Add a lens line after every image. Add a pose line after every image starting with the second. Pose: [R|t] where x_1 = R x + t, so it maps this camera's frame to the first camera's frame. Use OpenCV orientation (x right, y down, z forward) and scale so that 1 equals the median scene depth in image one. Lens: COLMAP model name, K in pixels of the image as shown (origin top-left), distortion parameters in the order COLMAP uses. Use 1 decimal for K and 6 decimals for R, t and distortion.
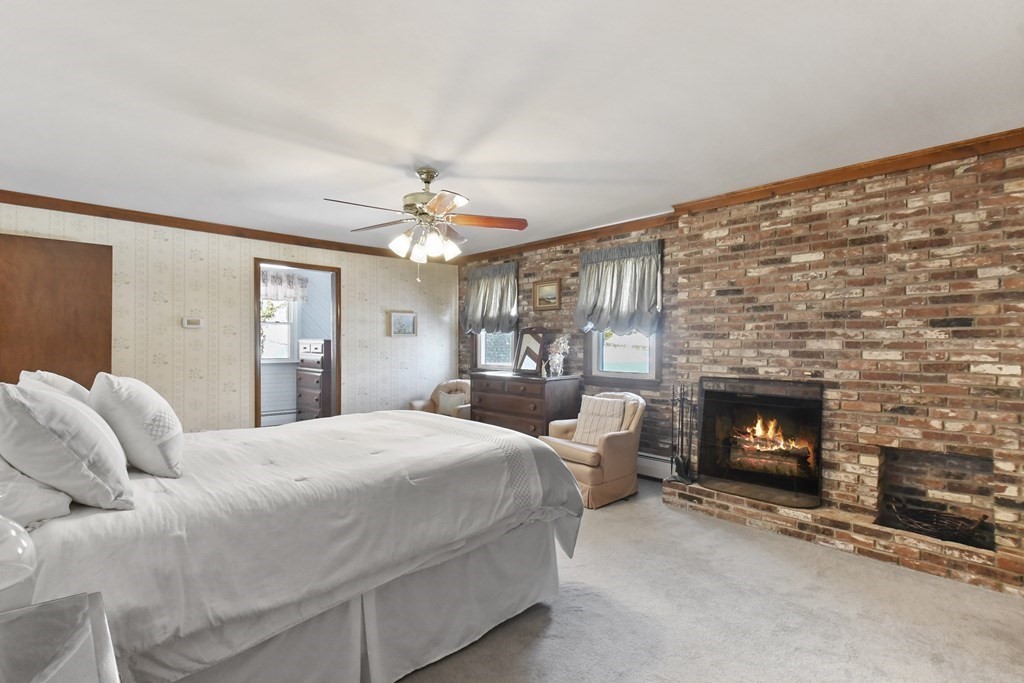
lens RADIAL K [[489.3, 0, 501.9], [0, 489.3, 348.3], [0, 0, 1]] dist [0.041337, -0.034116]
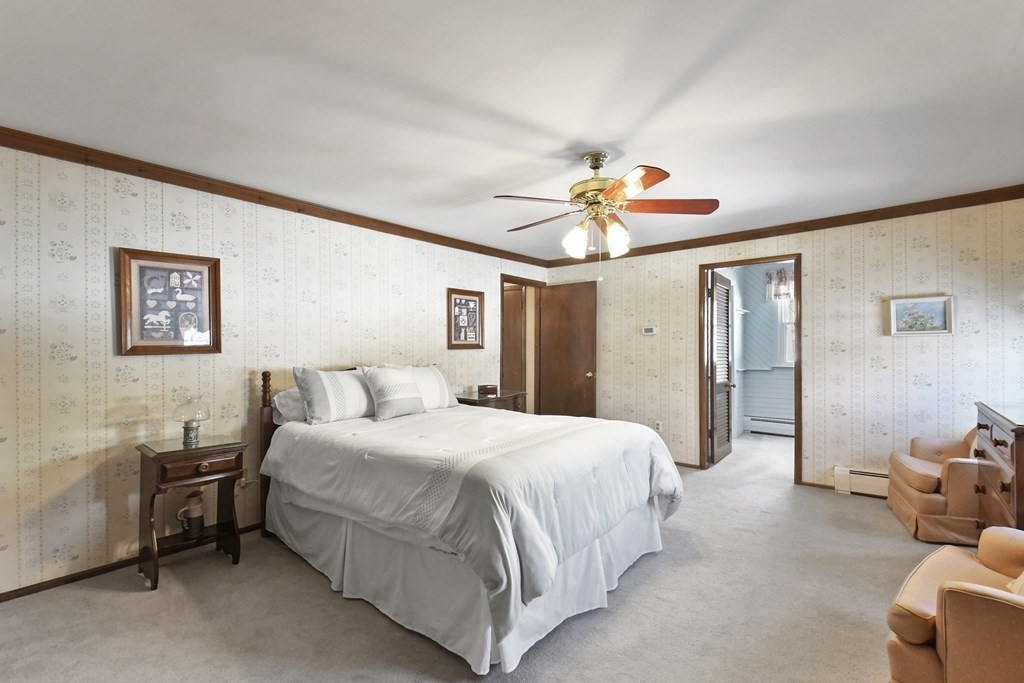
lens RADIAL K [[455.1, 0, 489.0], [0, 455.1, 348.2], [0, 0, 1]] dist [-0.001796, -0.000914]
pose [[0.101485, -0.001791, -0.994836, 0.544776], [0.001856, 0.999997, -0.001611, -0.009539], [0.994835, -0.001683, 0.101488, 0.611352]]
